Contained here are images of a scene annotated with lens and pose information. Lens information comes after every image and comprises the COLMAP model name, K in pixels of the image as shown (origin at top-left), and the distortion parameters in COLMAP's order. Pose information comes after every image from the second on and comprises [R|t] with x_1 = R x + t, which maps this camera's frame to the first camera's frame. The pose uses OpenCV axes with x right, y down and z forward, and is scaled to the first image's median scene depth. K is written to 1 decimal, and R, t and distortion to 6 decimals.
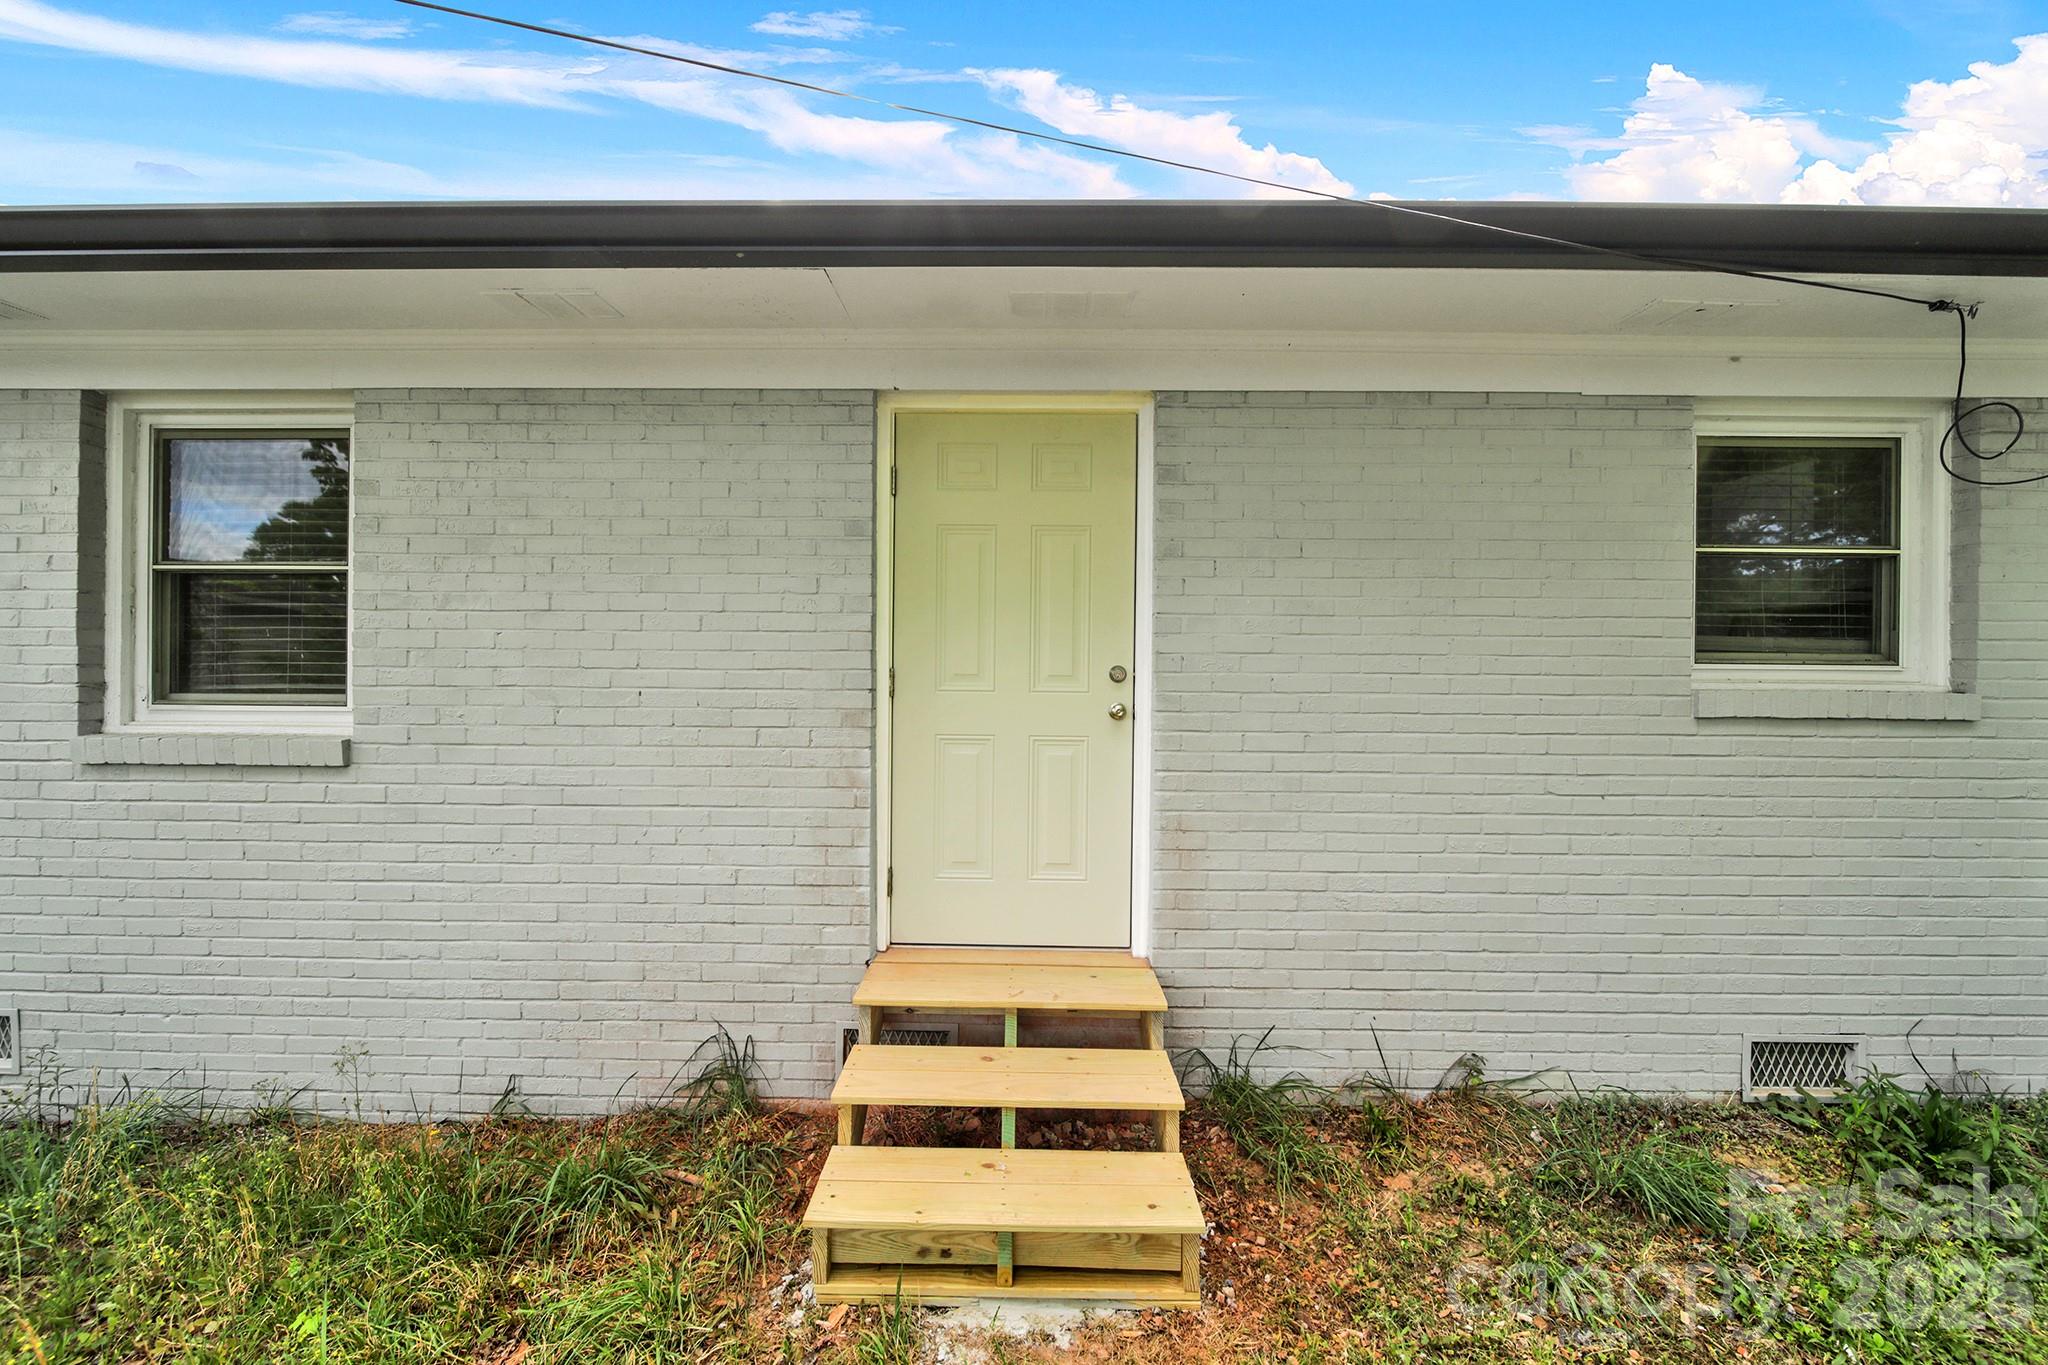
lens RADIAL K [[746.8, 0, 1015.4], [0, 746.8, 674.4], [0, 0, 1]] dist [-0.005947, -0.000064]
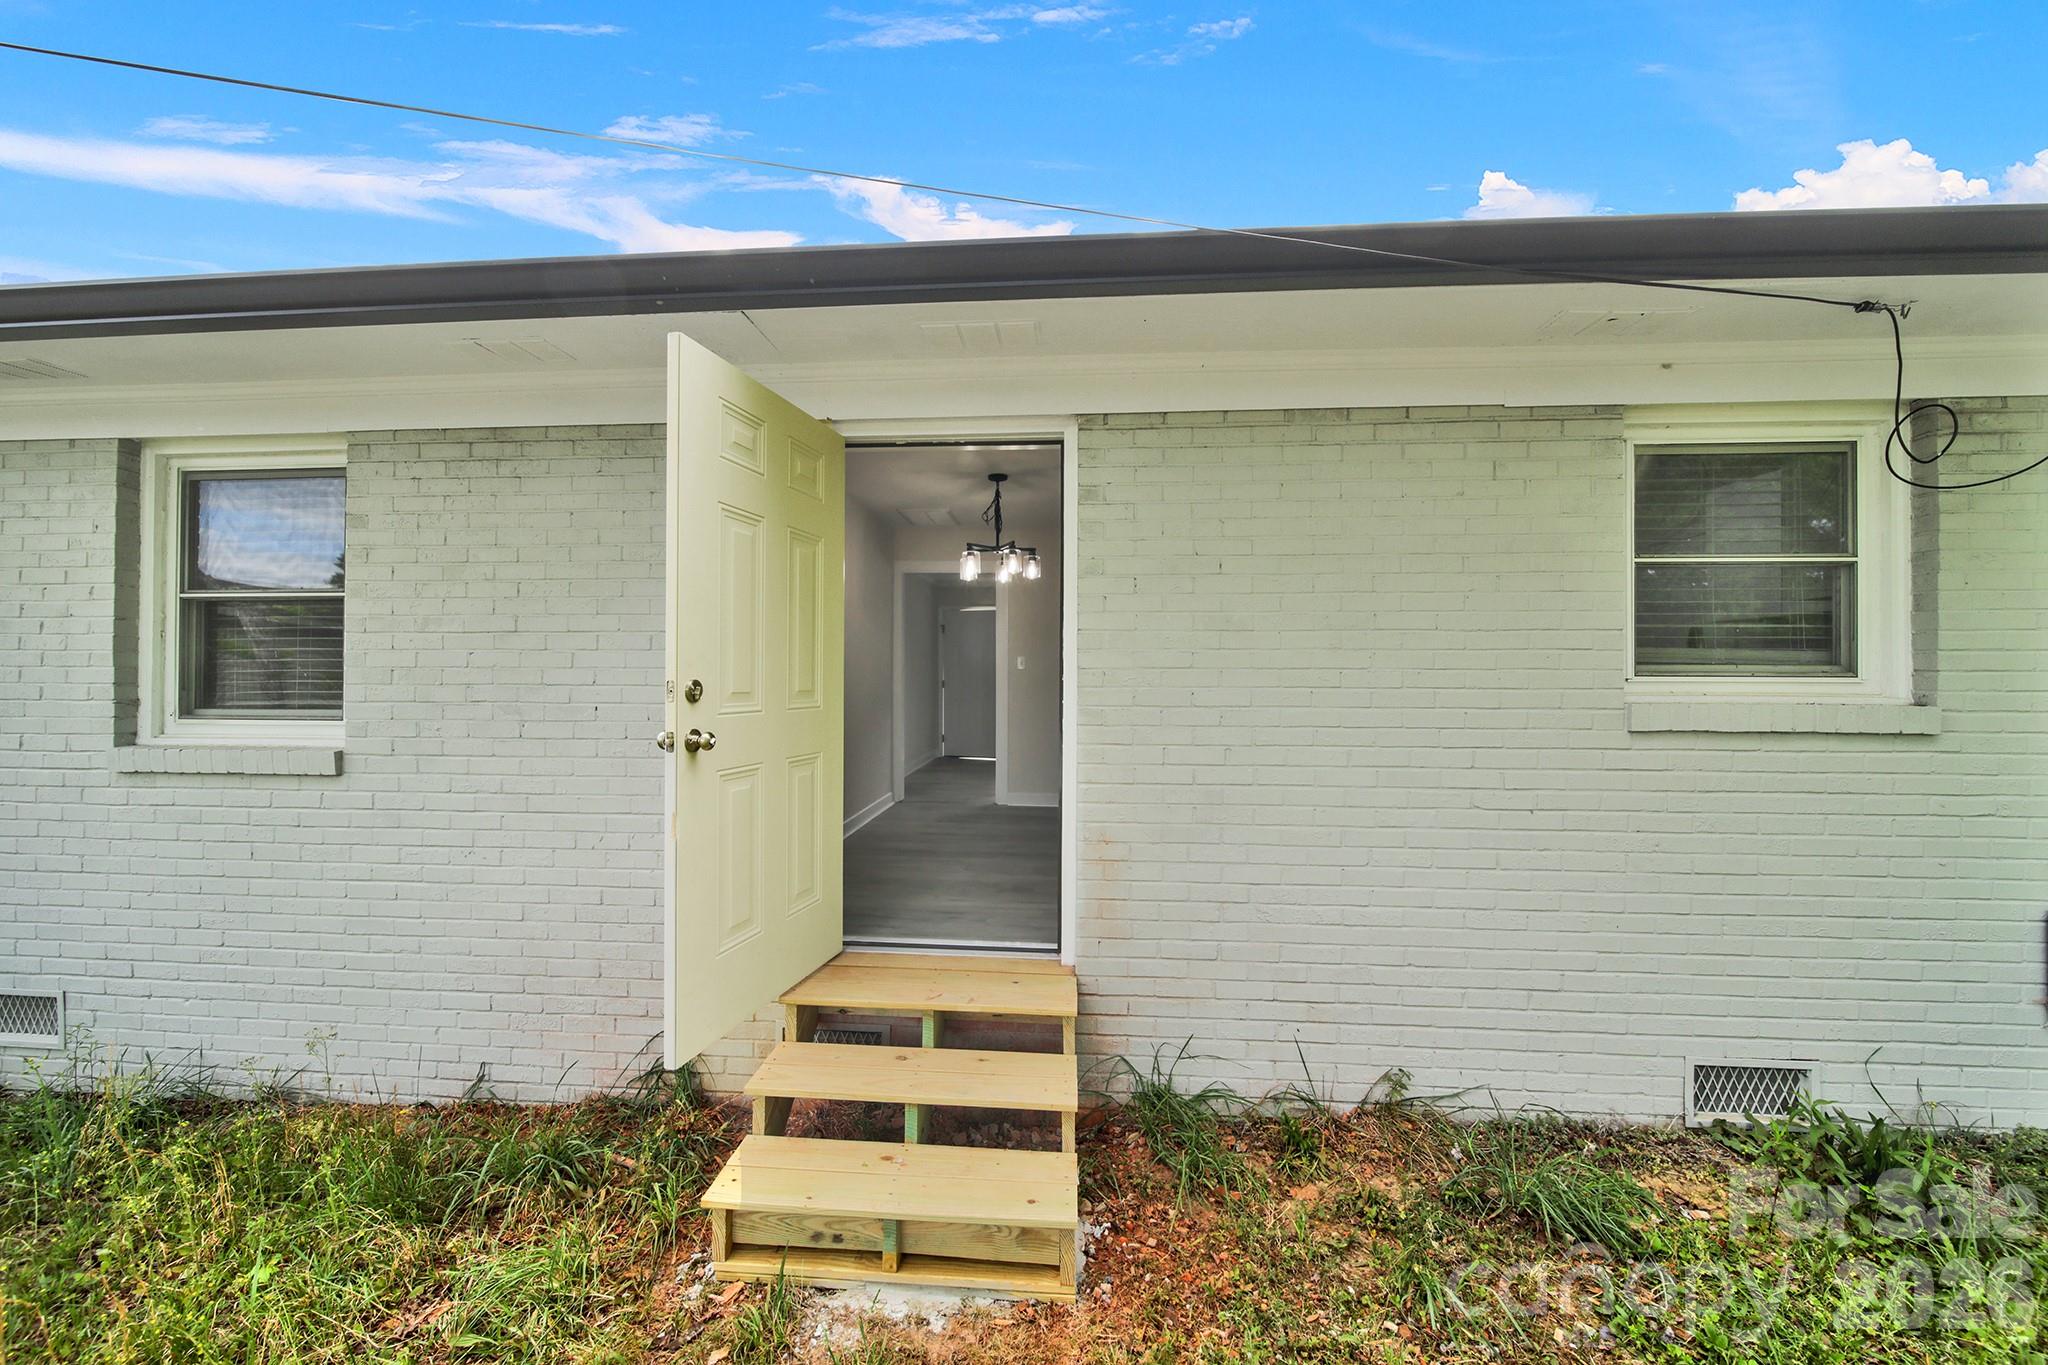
lens RADIAL K [[750.4, 0, 1024.0], [0, 750.4, 682.5], [0, 0, 1]] dist [-0.005375, -0.000294]
pose [[0.997971, -0.003865, -0.063558, 0.180479], [0.003339, 0.999959, -0.008381, -0.000714], [0.063587, 0.008151, 0.997943, -0.036415]]
